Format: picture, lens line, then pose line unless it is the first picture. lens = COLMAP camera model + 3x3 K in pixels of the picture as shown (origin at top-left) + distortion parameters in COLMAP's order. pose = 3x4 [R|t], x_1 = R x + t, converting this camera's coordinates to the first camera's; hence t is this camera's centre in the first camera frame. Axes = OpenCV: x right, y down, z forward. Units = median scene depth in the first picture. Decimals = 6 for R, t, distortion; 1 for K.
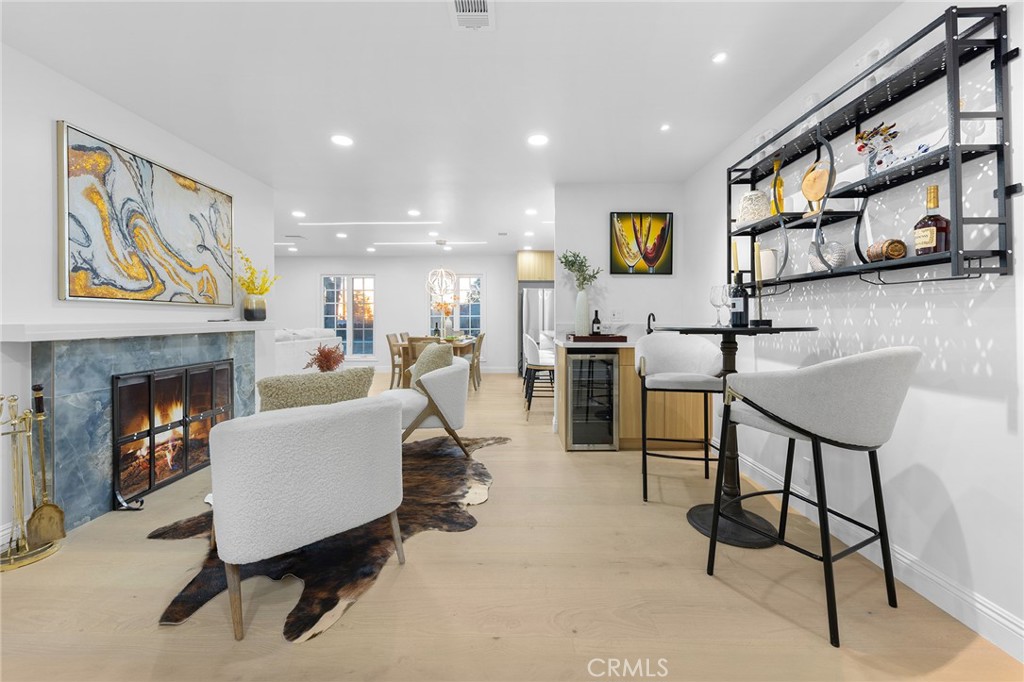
lens RADIAL K [[401.2, 0, 521.8], [0, 401.2, 321.8], [0, 0, 1]] dist [0.000457, -0.001566]
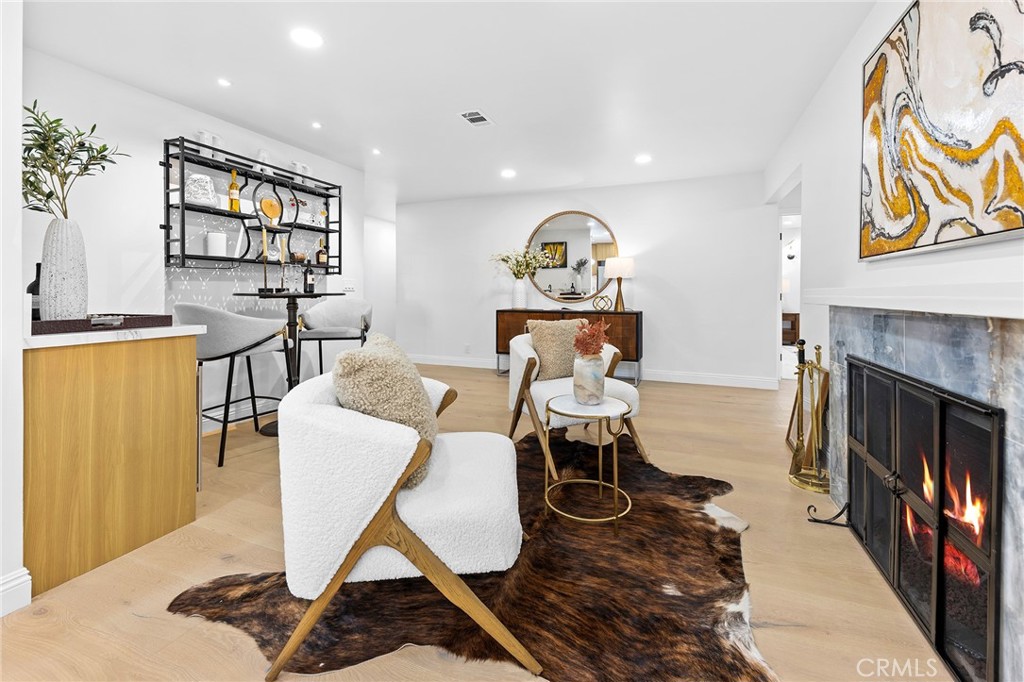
lens RADIAL K [[397.3, 0, 513.4], [0, 397.3, 297.9], [0, 0, 1]] dist [-0.003119, -0.000817]
pose [[-0.921100, -0.004330, 0.389302, -0.542736], [0.001461, 0.999893, 0.014580, 0.006319], [-0.389323, 0.013998, -0.920995, 1.500345]]
